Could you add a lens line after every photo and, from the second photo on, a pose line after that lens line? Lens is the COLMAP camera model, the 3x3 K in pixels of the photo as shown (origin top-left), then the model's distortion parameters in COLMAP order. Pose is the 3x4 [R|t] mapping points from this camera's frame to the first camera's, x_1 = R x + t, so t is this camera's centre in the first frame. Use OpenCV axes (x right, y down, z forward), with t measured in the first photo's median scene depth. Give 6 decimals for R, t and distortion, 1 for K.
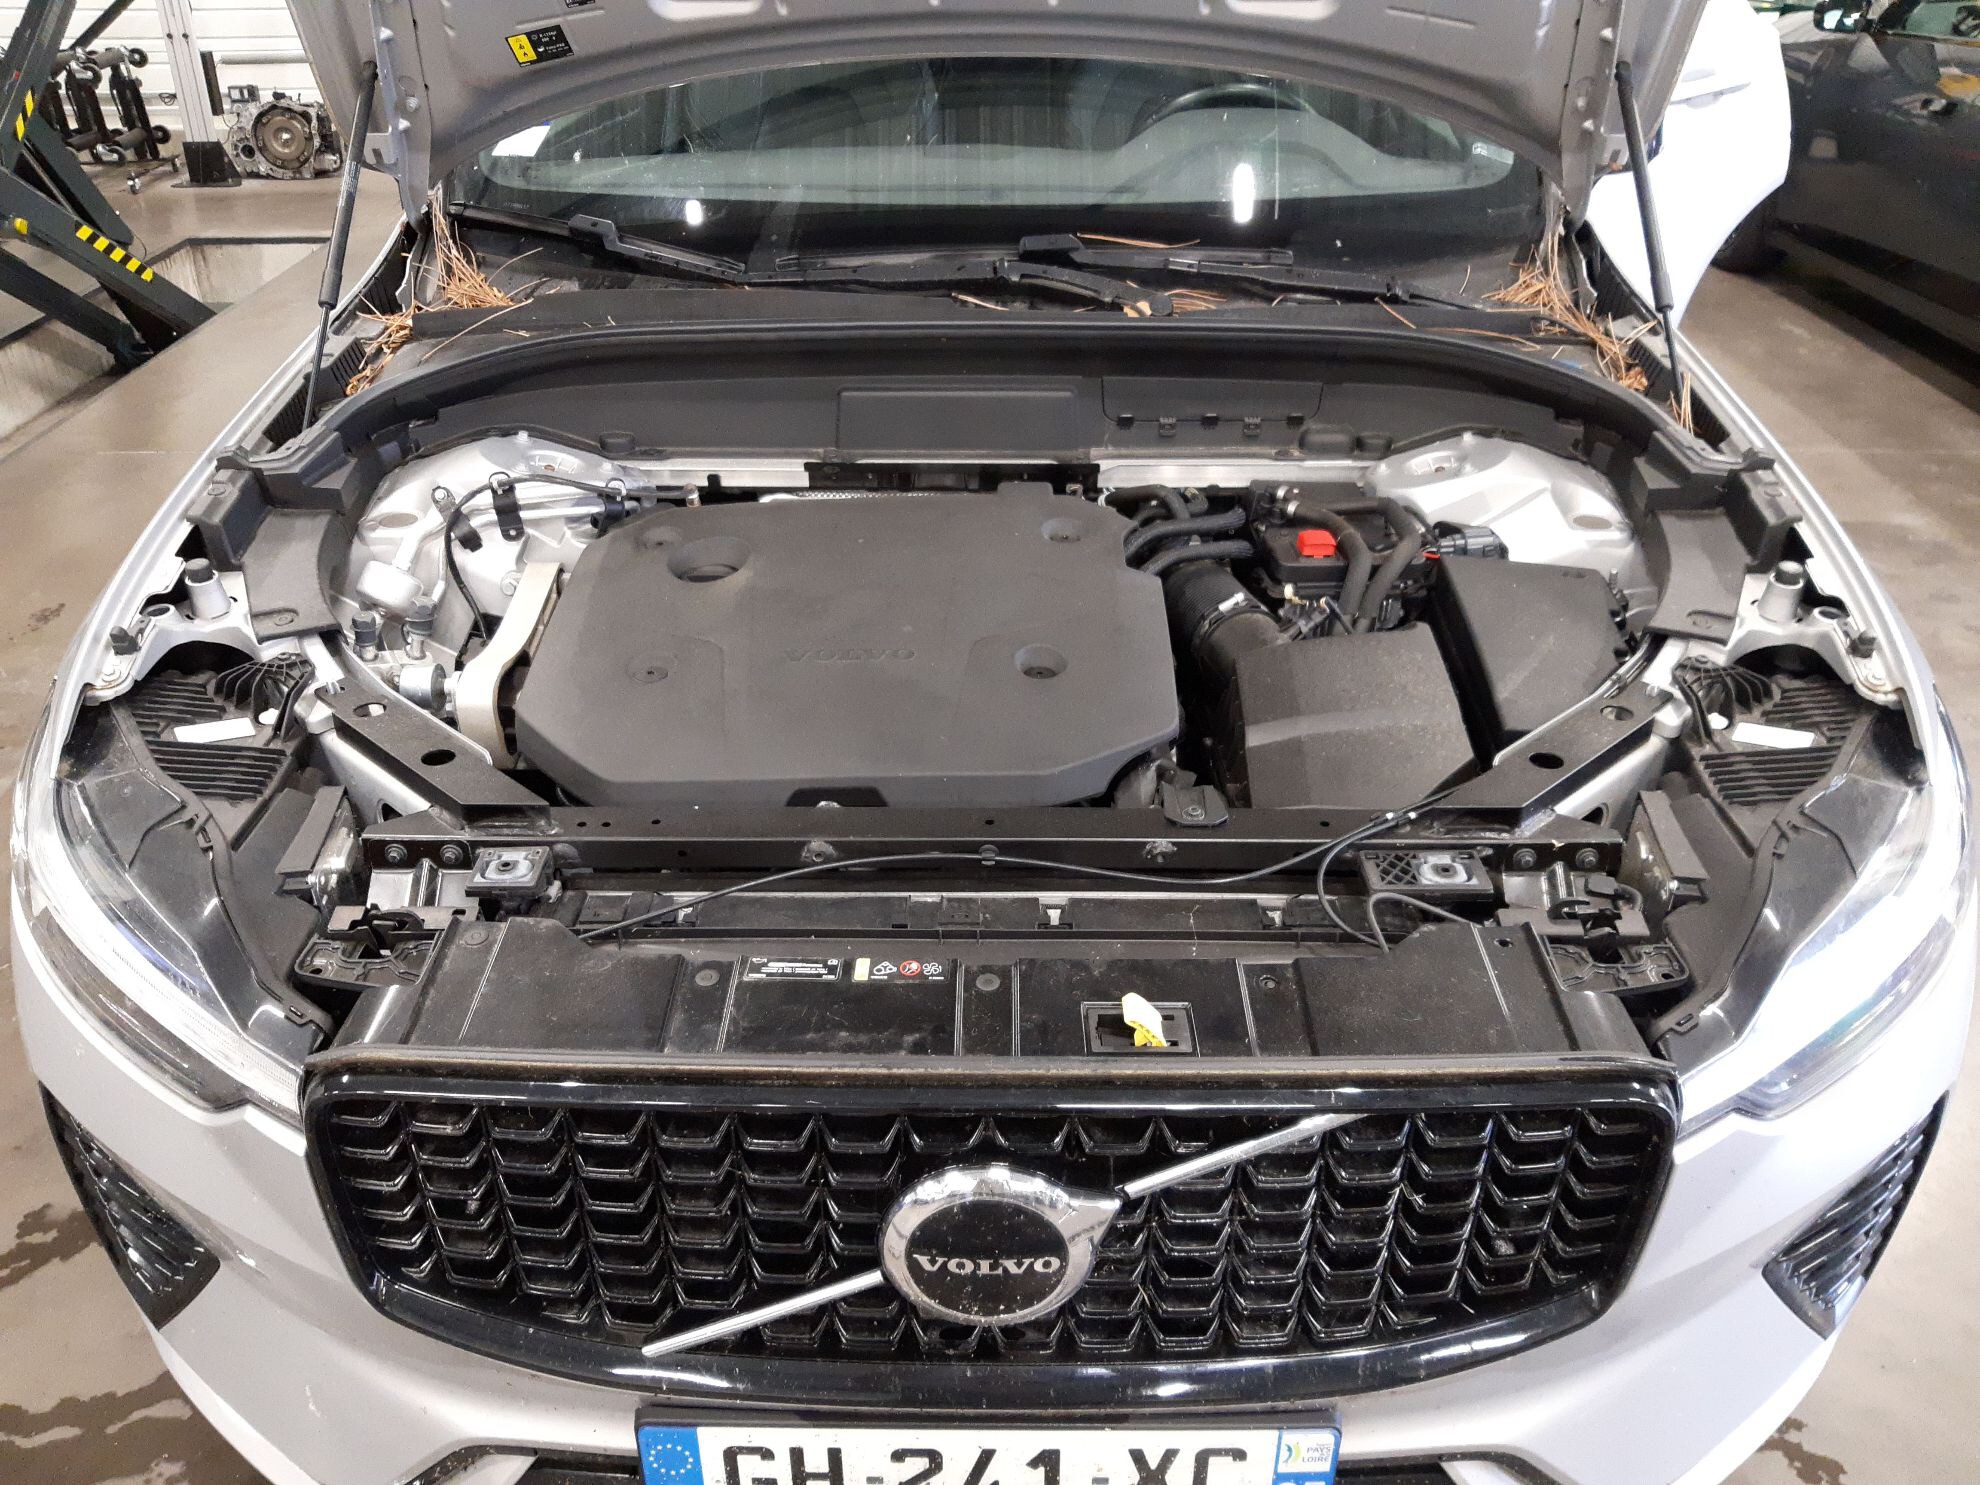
lens RADIAL K [[1600.4, 0, 995.4], [0, 1600.4, 742.2], [0, 0, 1]] dist [-0.029679, 0.009345]
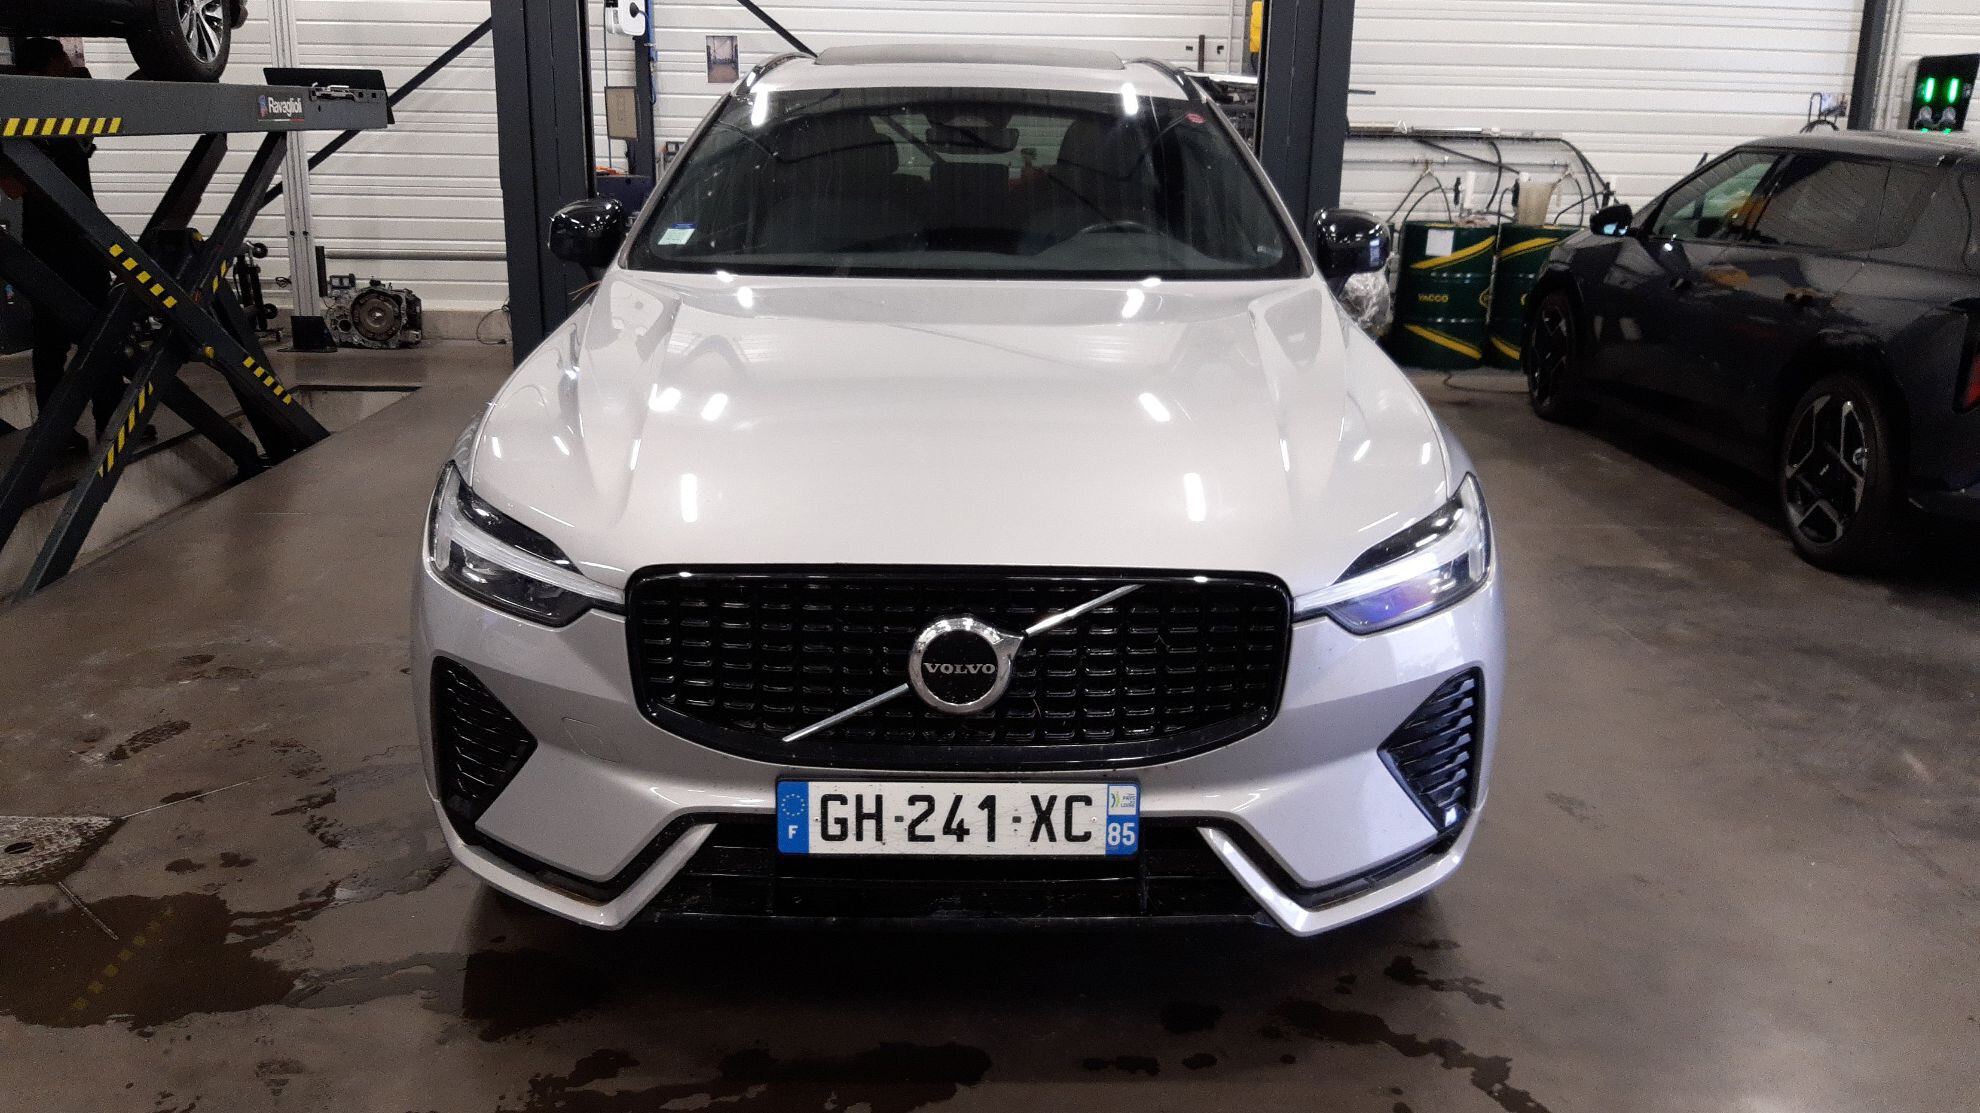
lens RADIAL K [[1589.2, 0, 1002.4], [0, 1589.2, 554.9], [0, 0, 1]] dist [0.077465, -0.148204]
pose [[0.999680, 0.010647, 0.022962, 0.000360], [-0.004547, 0.967999, -0.250914, 0.194598], [-0.024899, 0.250729, 0.967737, -0.286751]]
